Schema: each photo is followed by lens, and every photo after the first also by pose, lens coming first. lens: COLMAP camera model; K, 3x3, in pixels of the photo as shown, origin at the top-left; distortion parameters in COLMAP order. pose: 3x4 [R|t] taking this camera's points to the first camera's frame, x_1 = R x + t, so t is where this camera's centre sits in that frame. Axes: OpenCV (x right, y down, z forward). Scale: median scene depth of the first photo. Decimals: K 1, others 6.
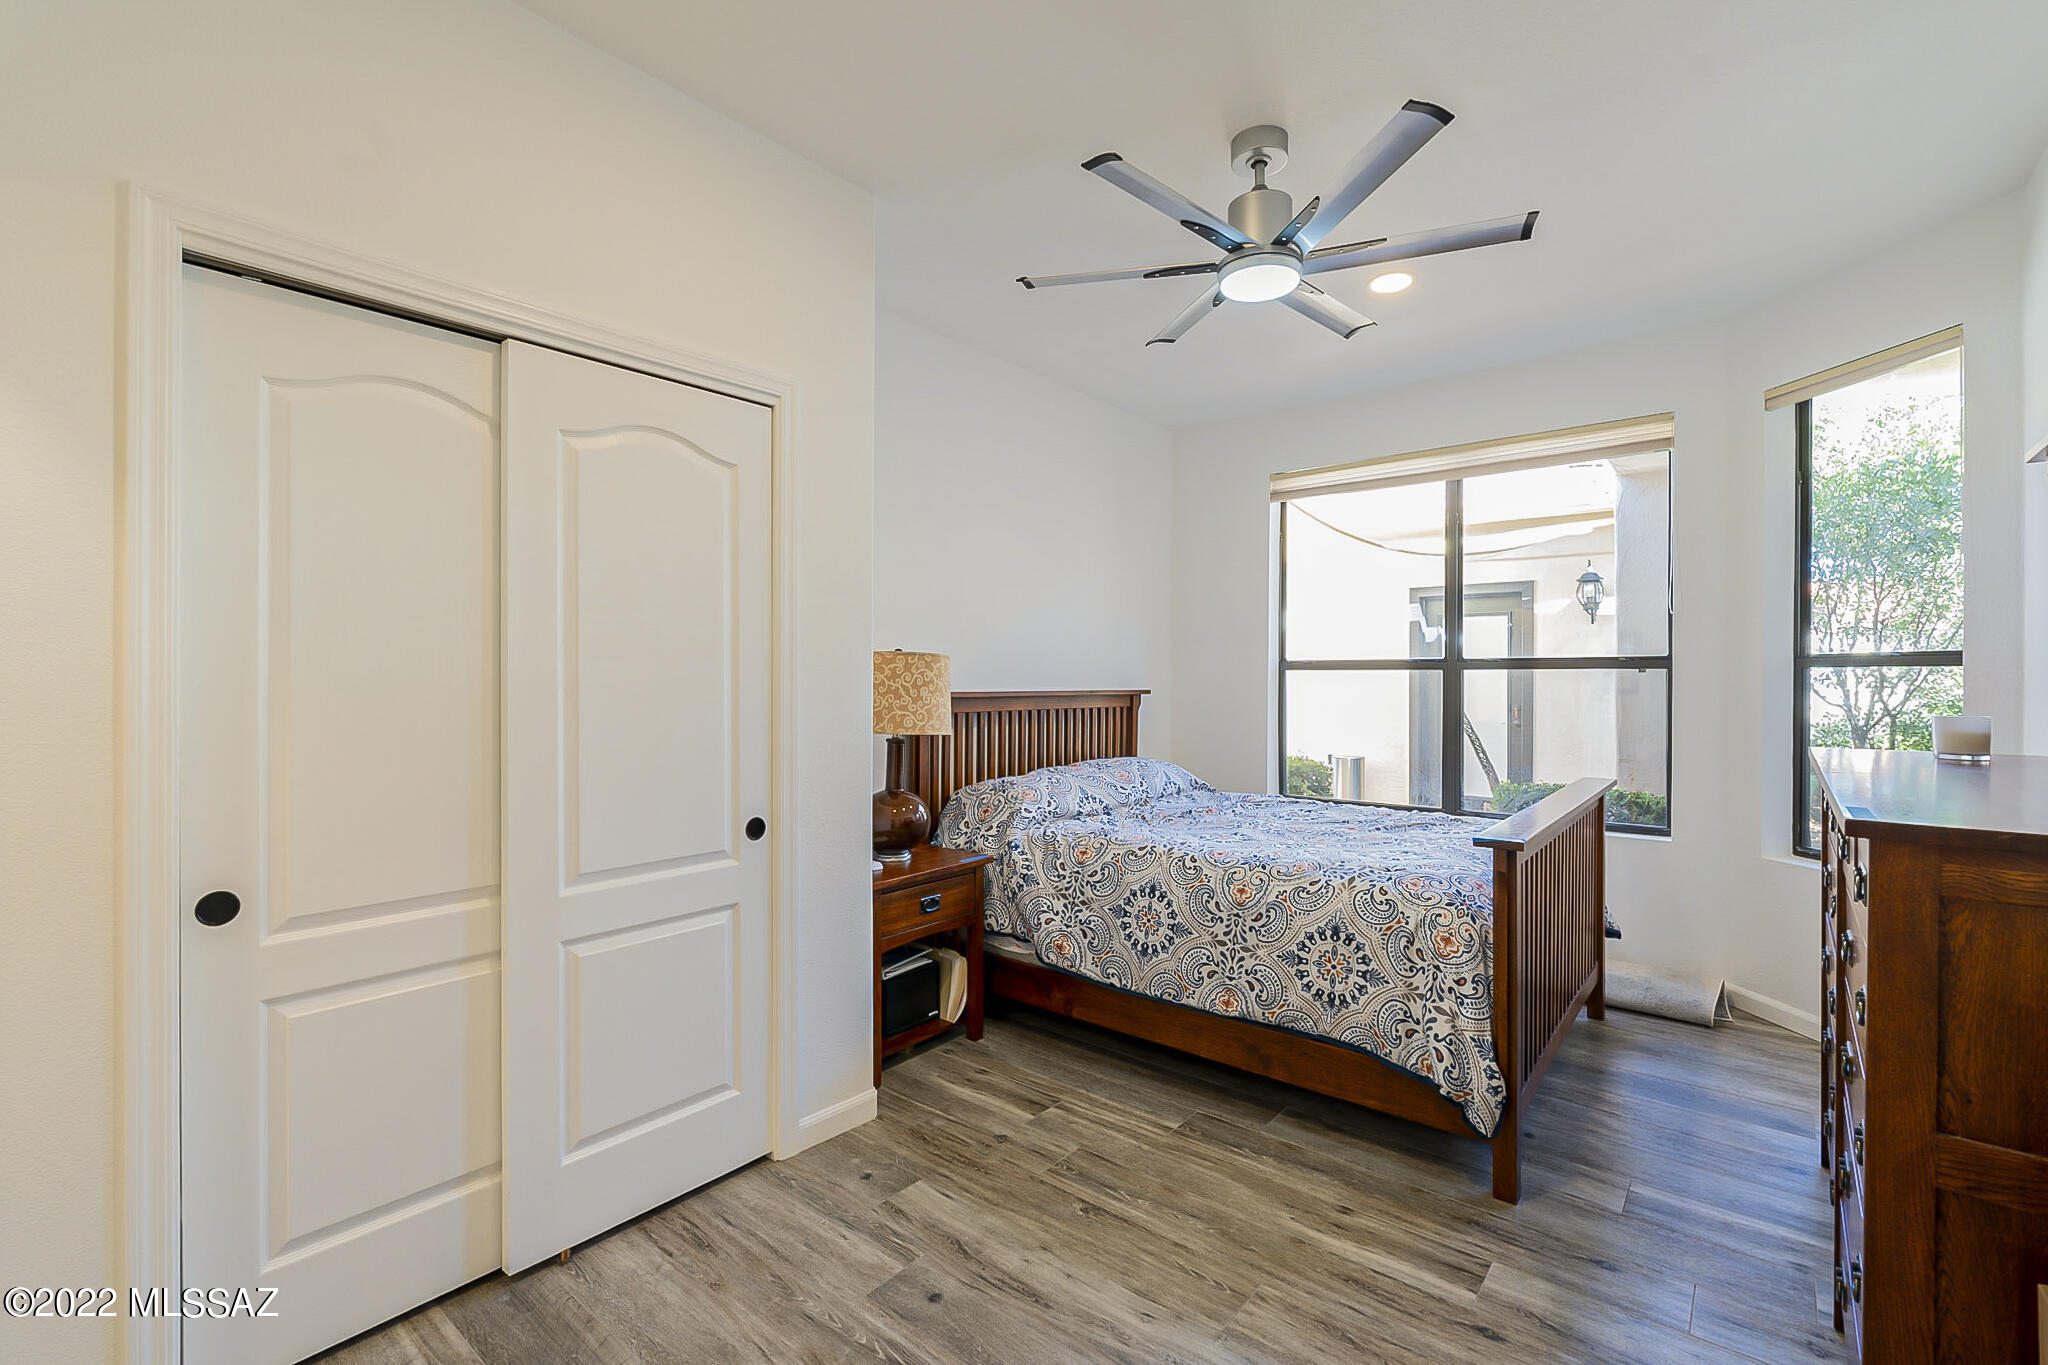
lens RADIAL K [[912.4, 0, 1026.1], [0, 912.4, 681.3], [0, 0, 1]] dist [-0.002844, 0.000332]
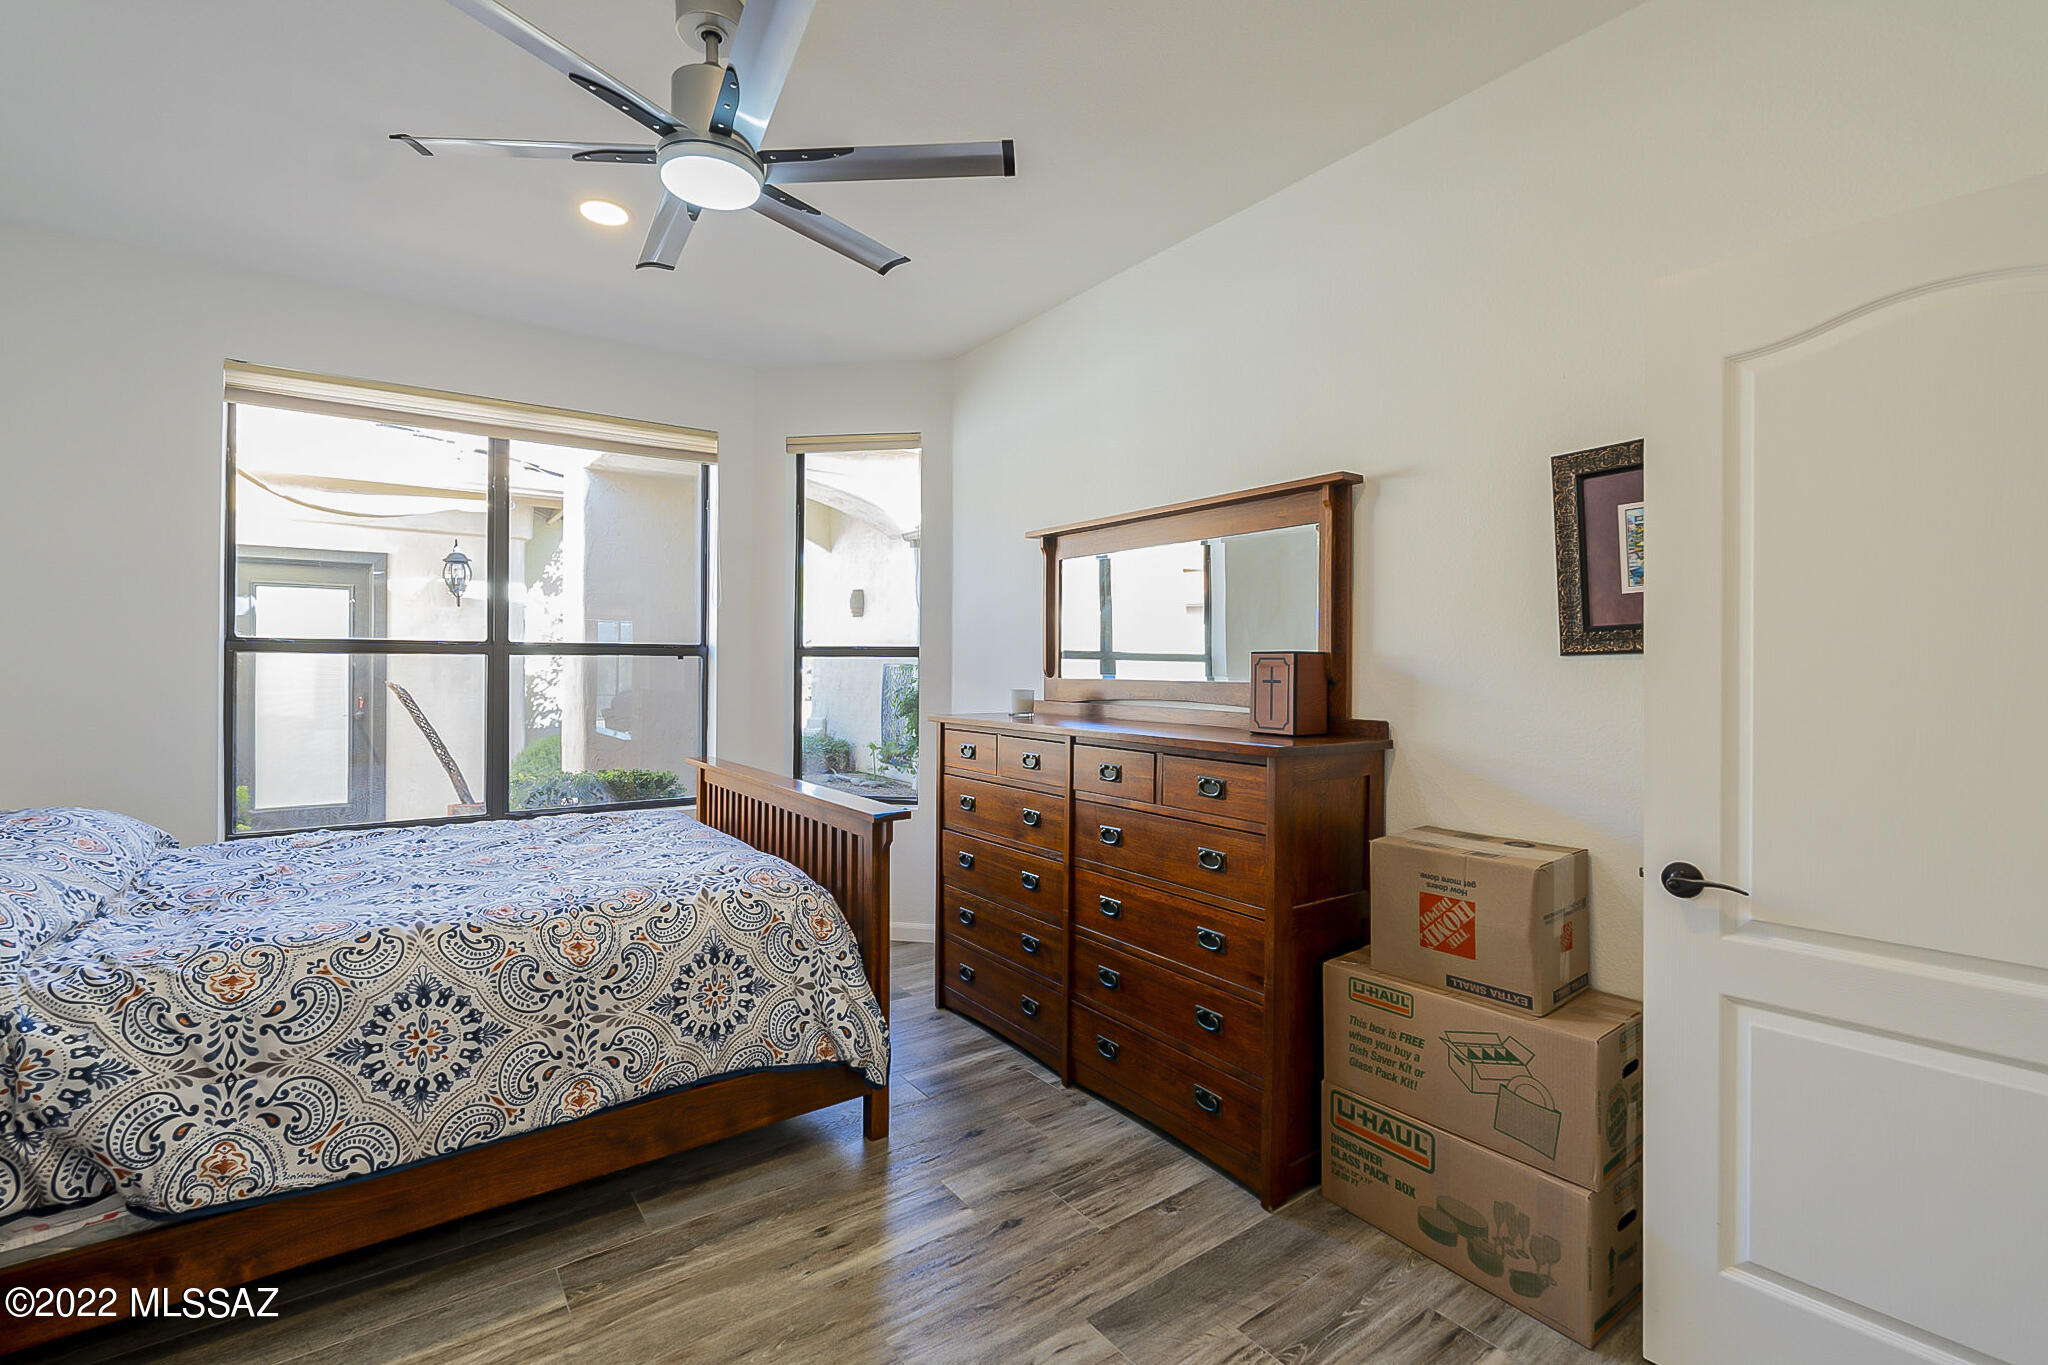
lens RADIAL K [[912.4, 0, 1020.6], [0, 912.4, 671.3], [0, 0, 1]] dist [-0.002844, 0.000332]
pose [[0.235602, -0.006845, 0.971826, -0.413510], [-0.000648, 0.999974, 0.007201, -0.004476], [-0.971849, -0.002326, 0.235591, 0.467691]]
